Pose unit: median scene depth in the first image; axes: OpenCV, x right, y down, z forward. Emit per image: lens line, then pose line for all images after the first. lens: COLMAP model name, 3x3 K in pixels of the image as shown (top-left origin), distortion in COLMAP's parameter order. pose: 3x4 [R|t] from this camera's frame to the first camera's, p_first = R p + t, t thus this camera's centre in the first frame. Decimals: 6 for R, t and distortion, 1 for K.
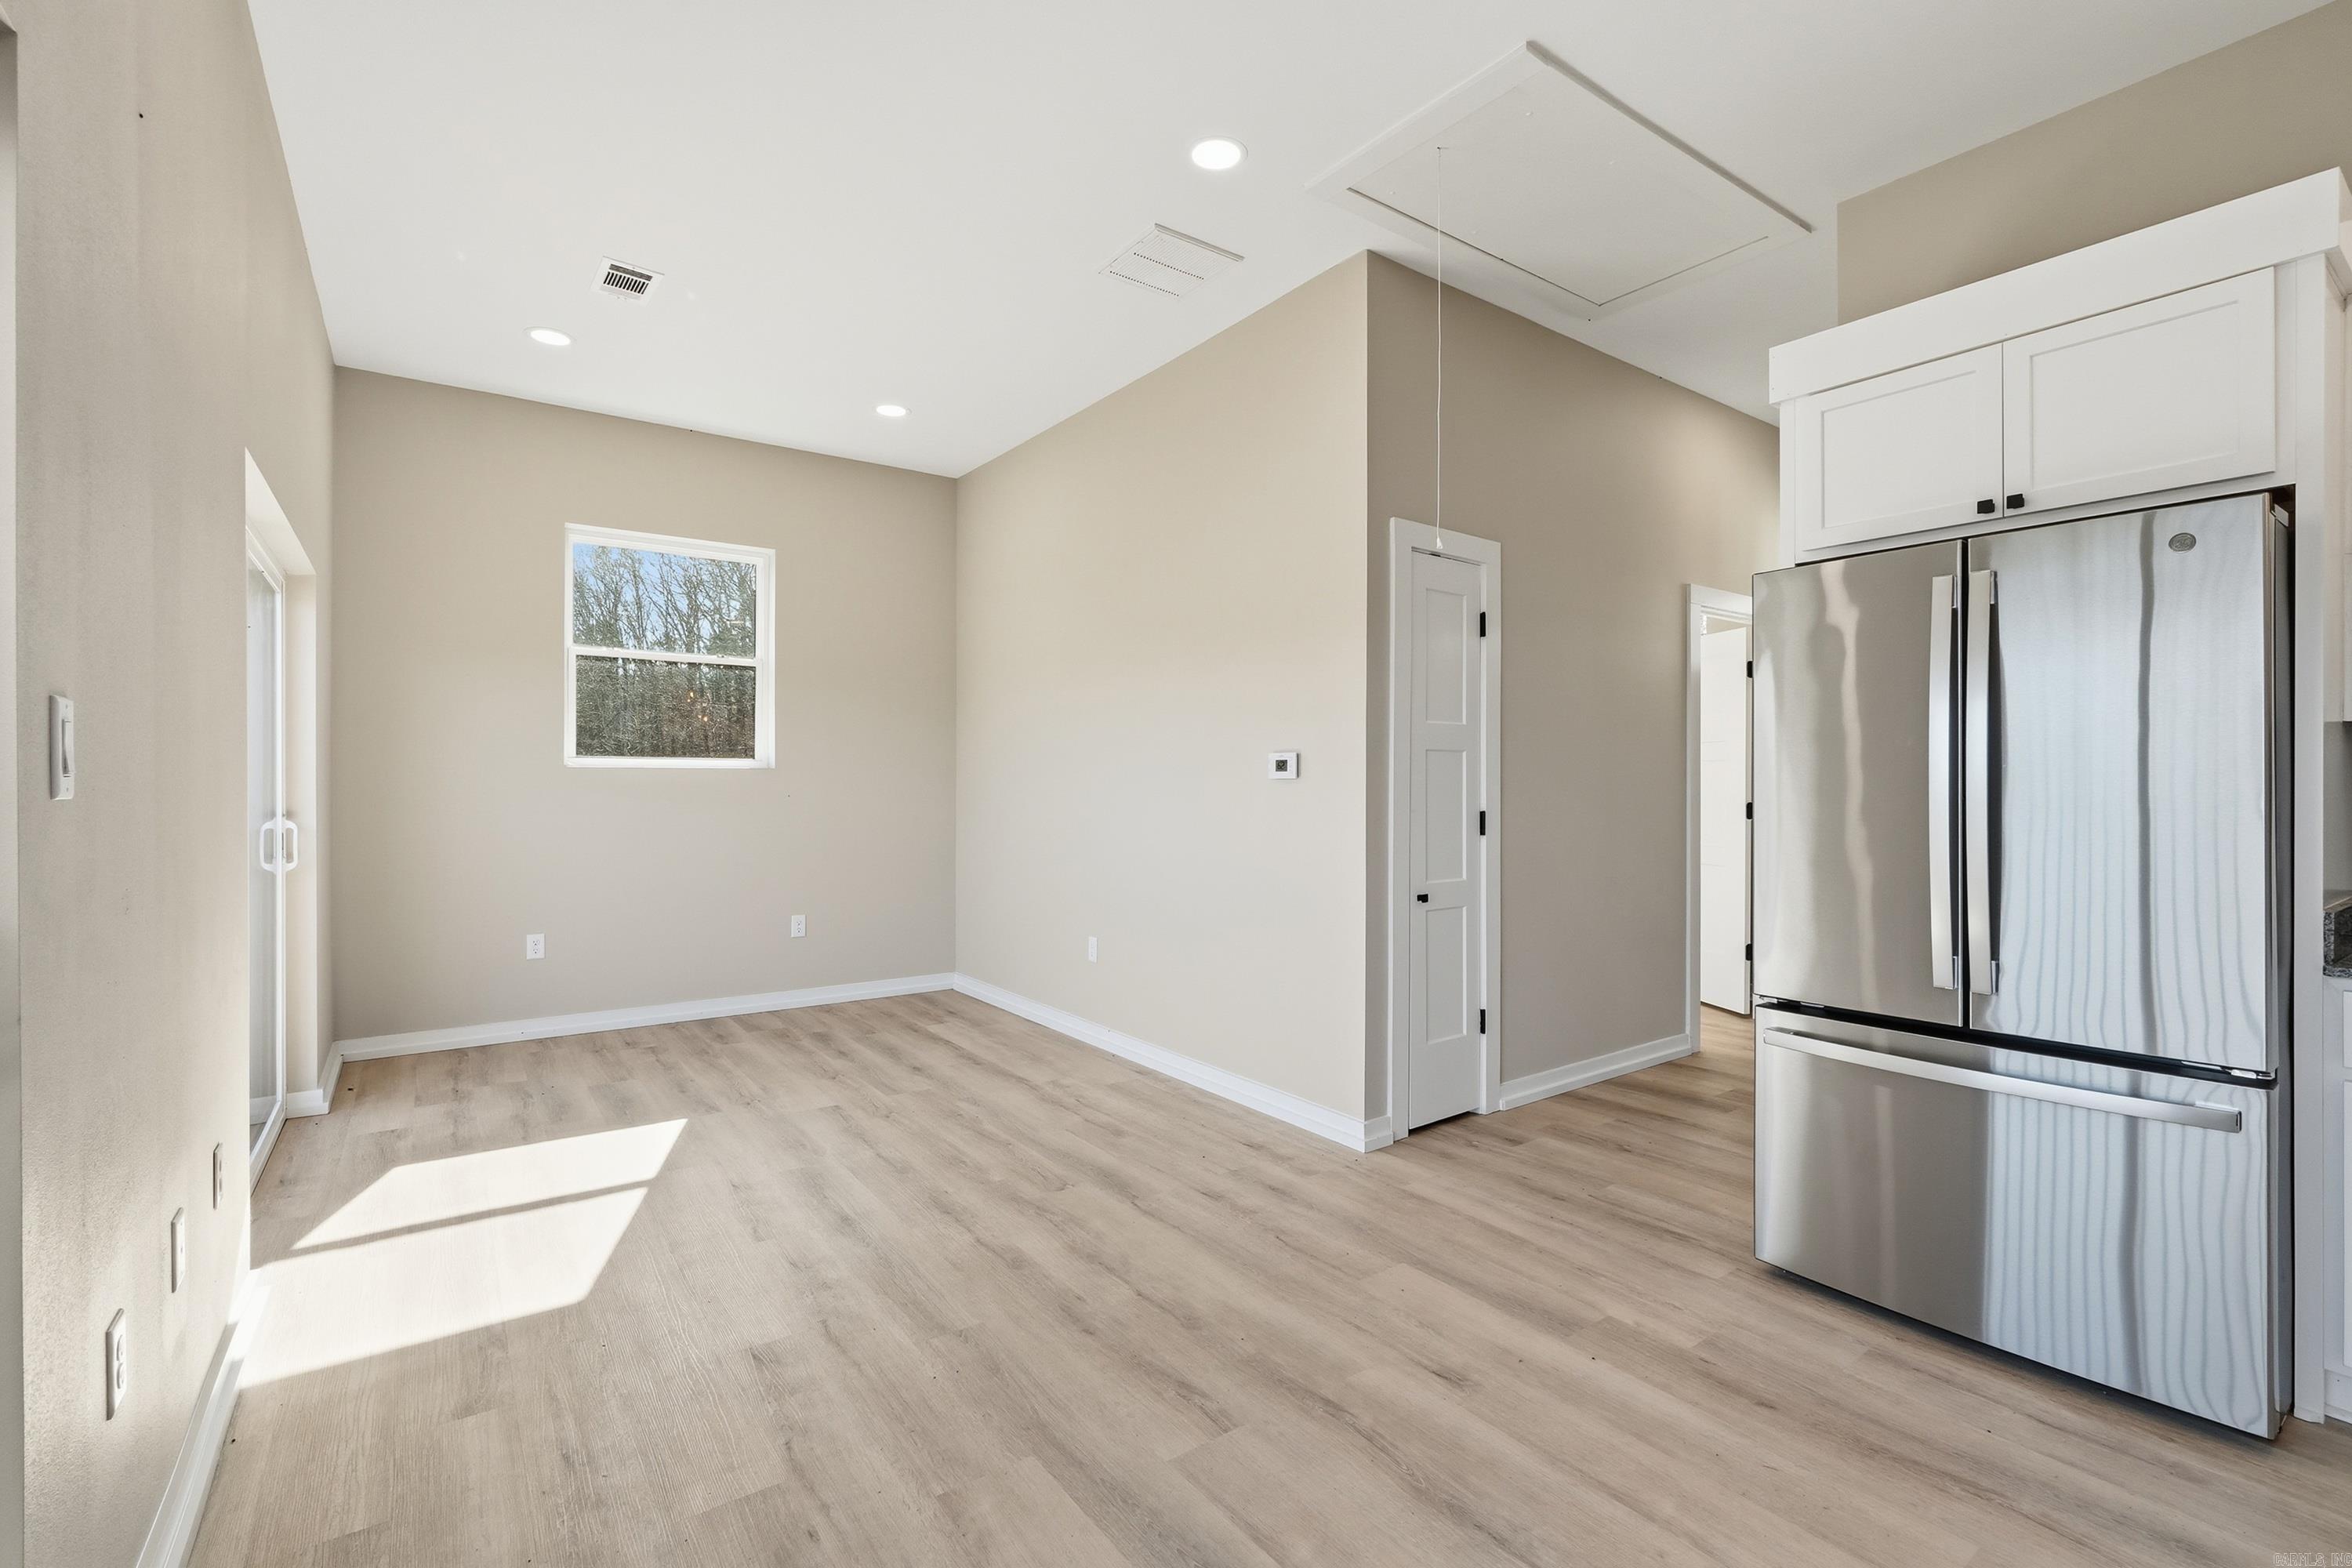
lens RADIAL K [[1028.3, 0, 1170.5], [0, 1028.3, 785.7], [0, 0, 1]] dist [-0.012449, 0.005894]
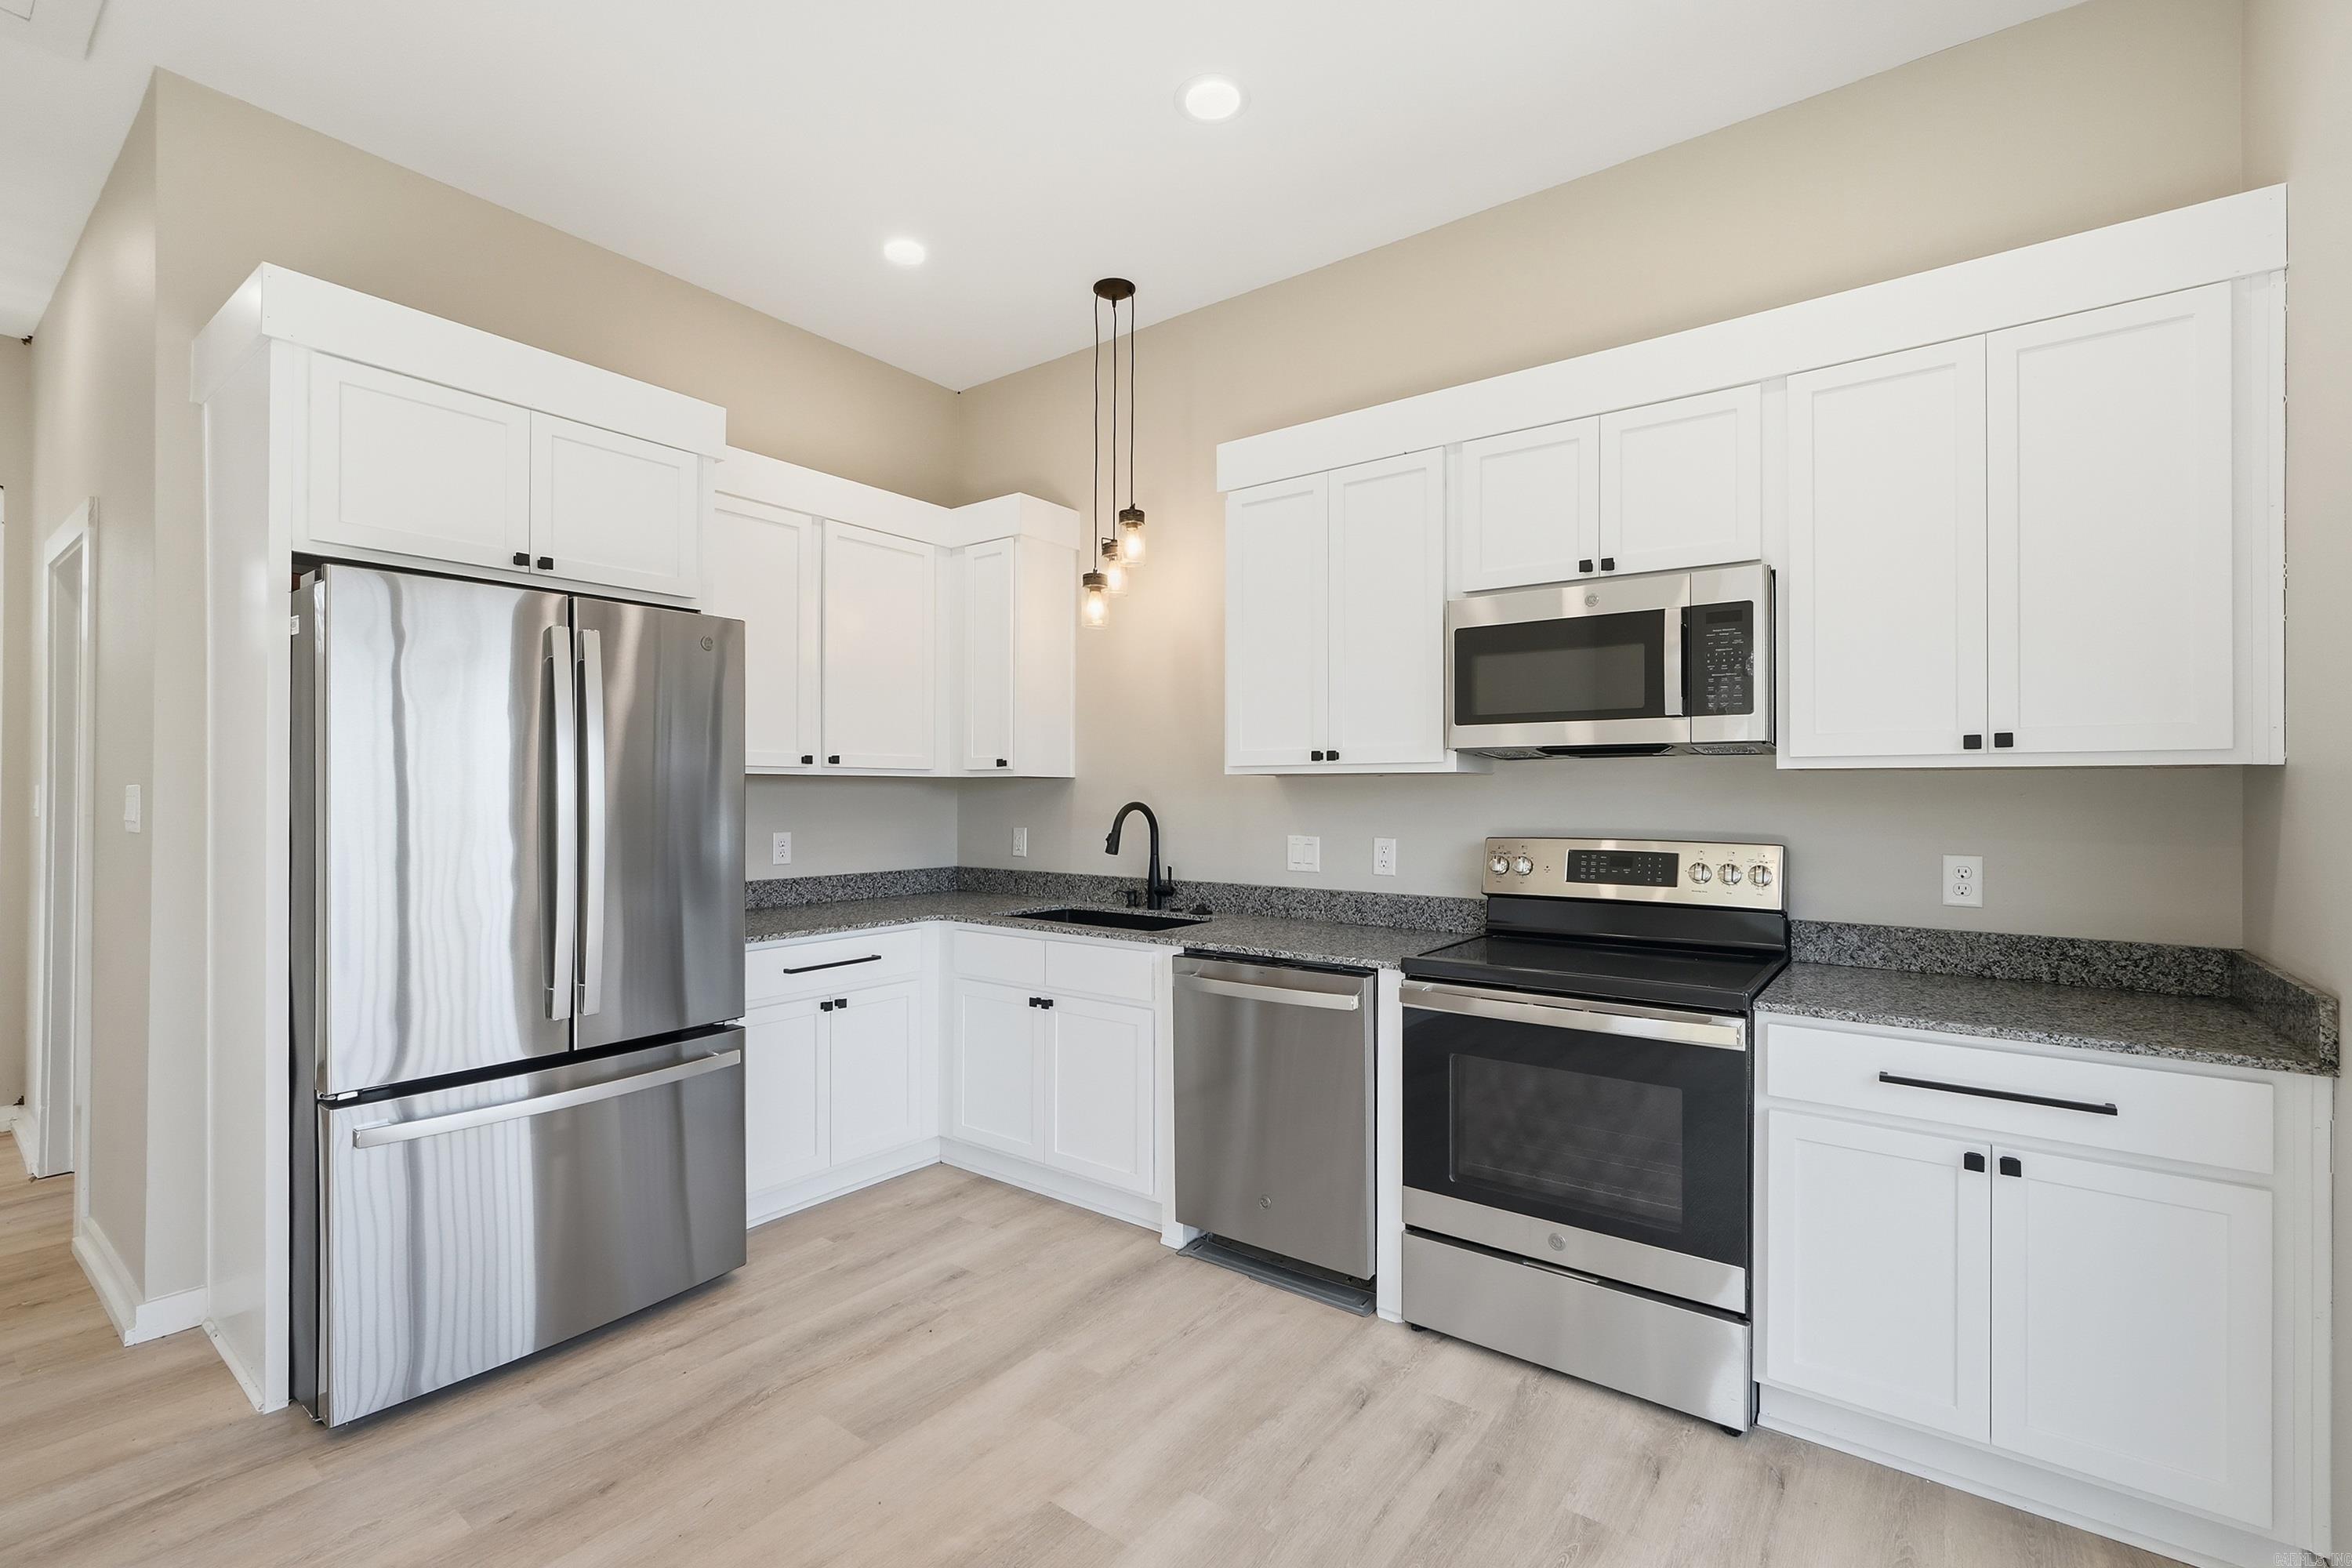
lens RADIAL K [[1028.3, 0, 1170.5], [0, 1028.3, 785.7], [0, 0, 1]] dist [-0.012449, 0.005894]
pose [[-0.289134, 0.001590, 0.957287, -0.383299], [-0.000902, 0.999998, -0.001933, -0.034853], [-0.957288, -0.001422, -0.289132, 0.623956]]
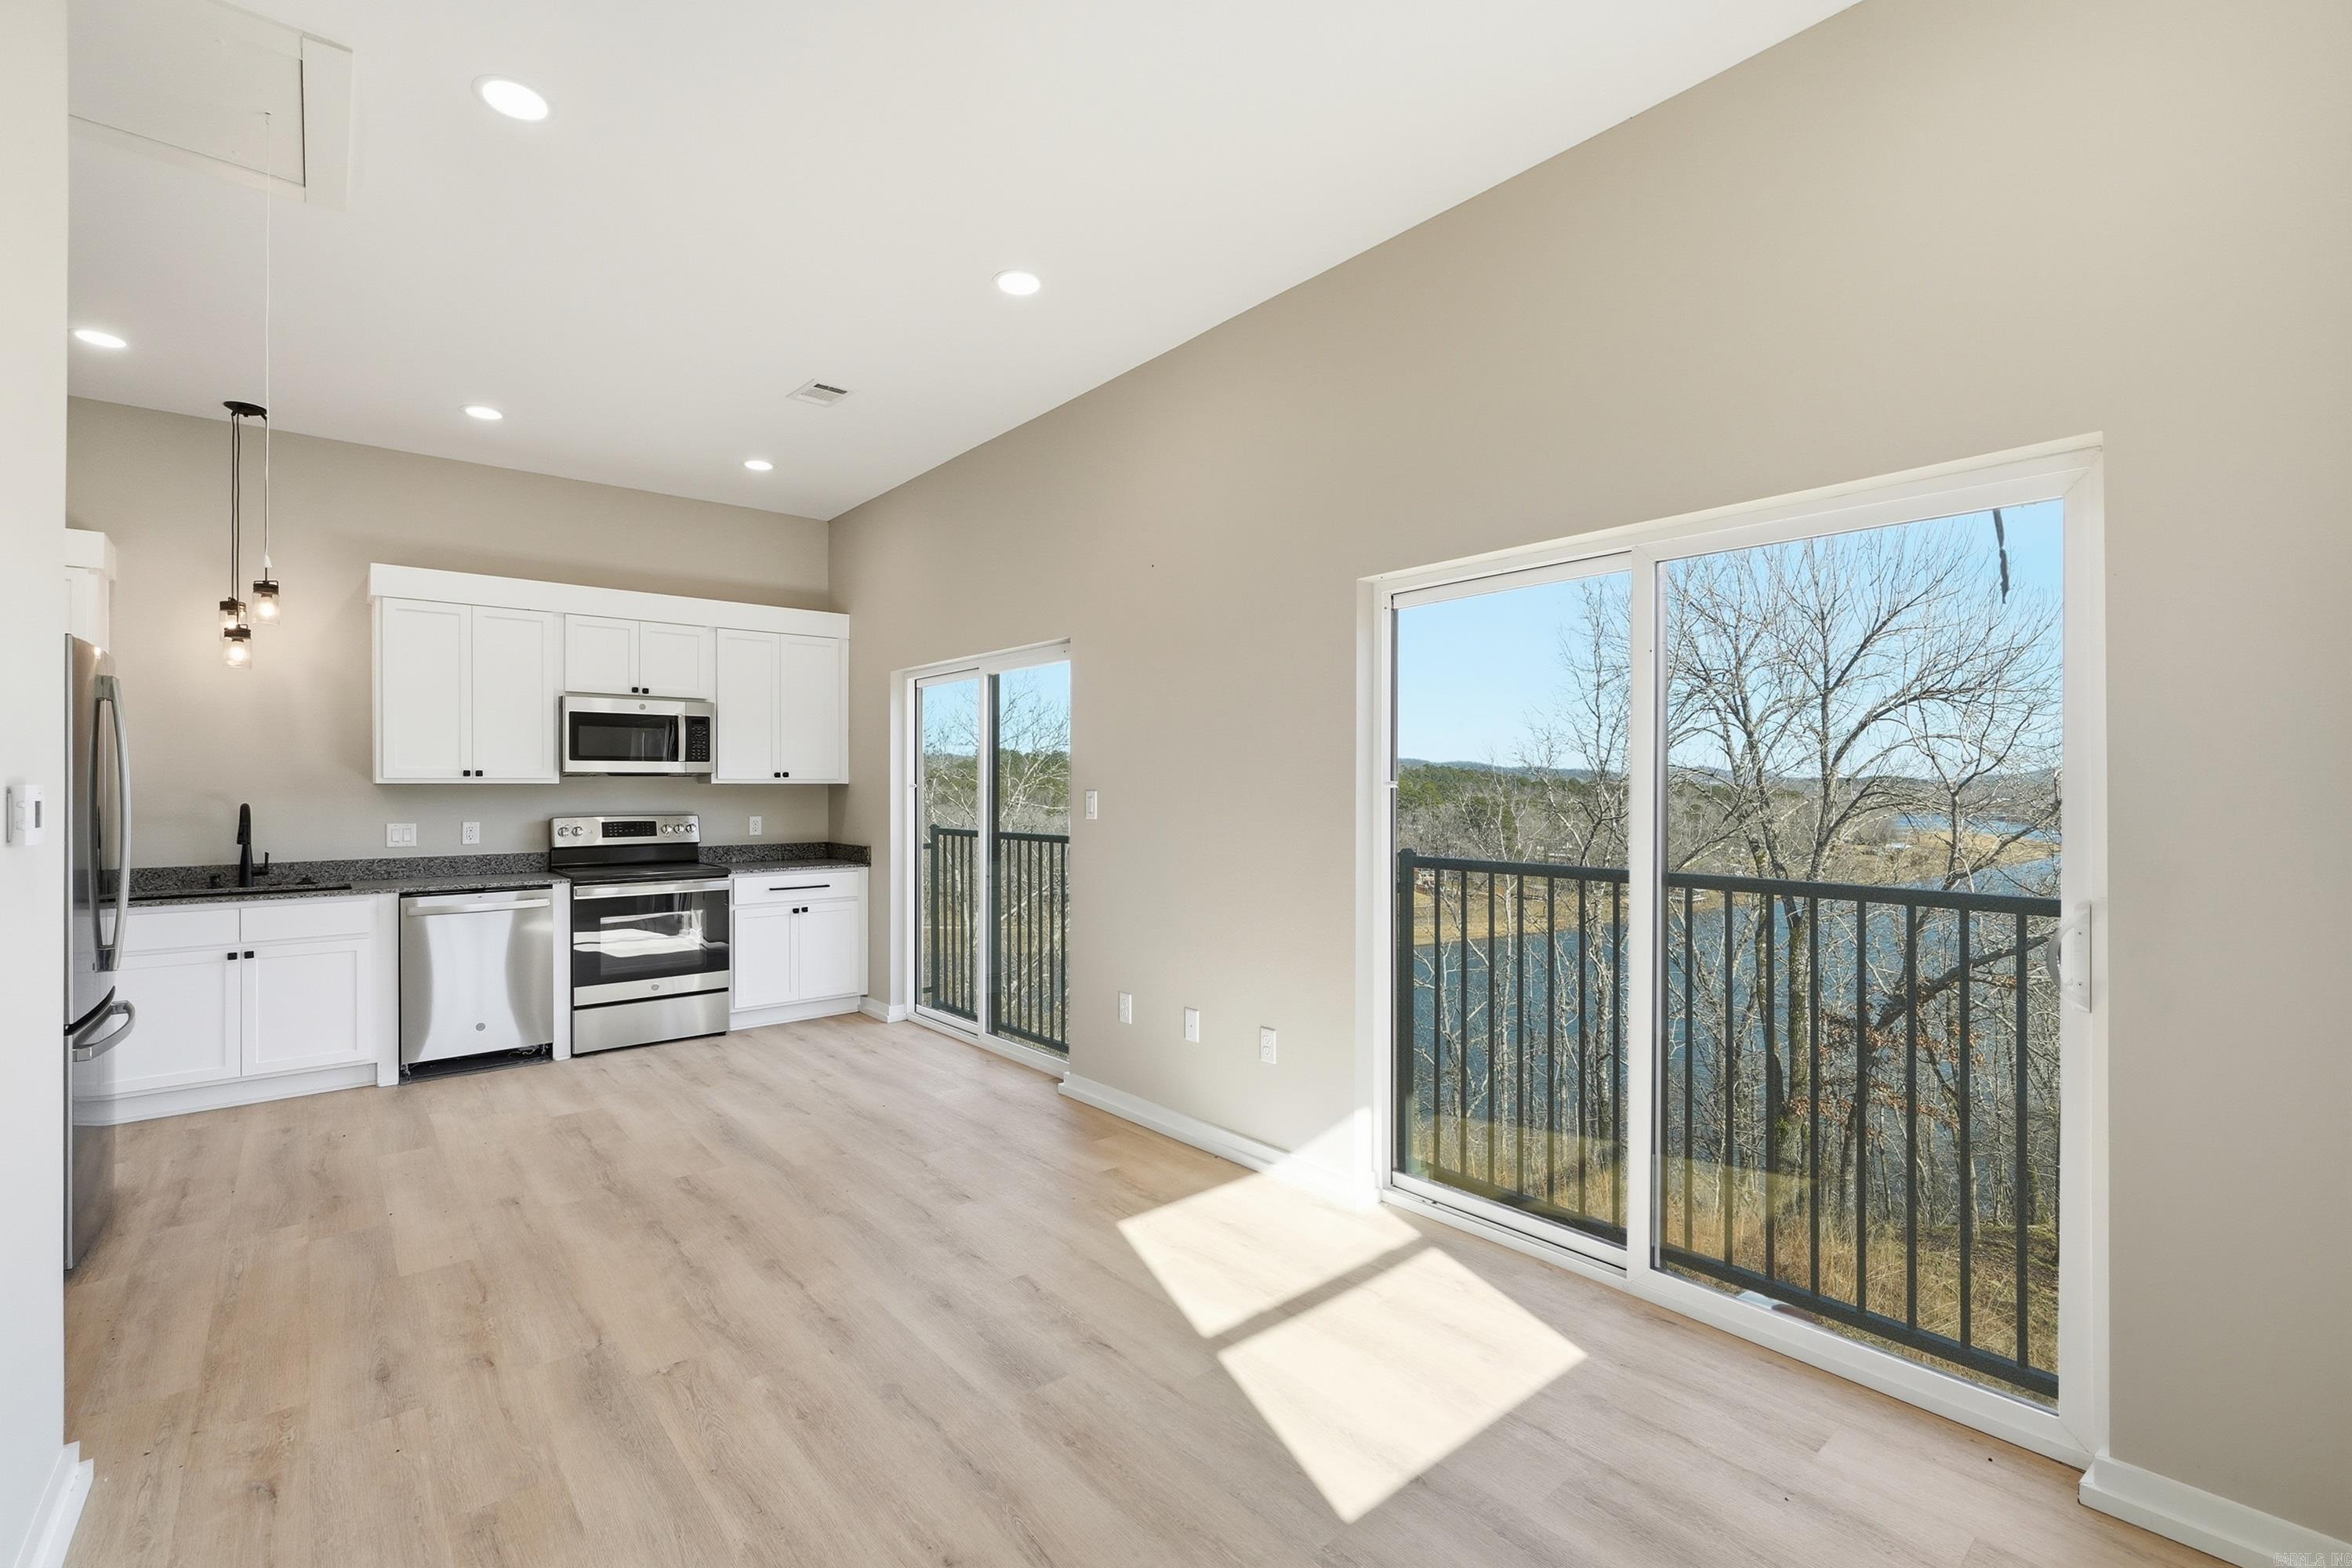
lens RADIAL K [[1028.3, 0, 1170.5], [0, 1028.3, 785.7], [0, 0, 1]] dist [-0.012449, 0.005894]
pose [[-0.997150, -0.001788, -0.075425, -0.513711], [-0.001776, 0.999998, -0.000220, -0.049447], [0.075425, -0.000085, -0.997151, 2.215956]]
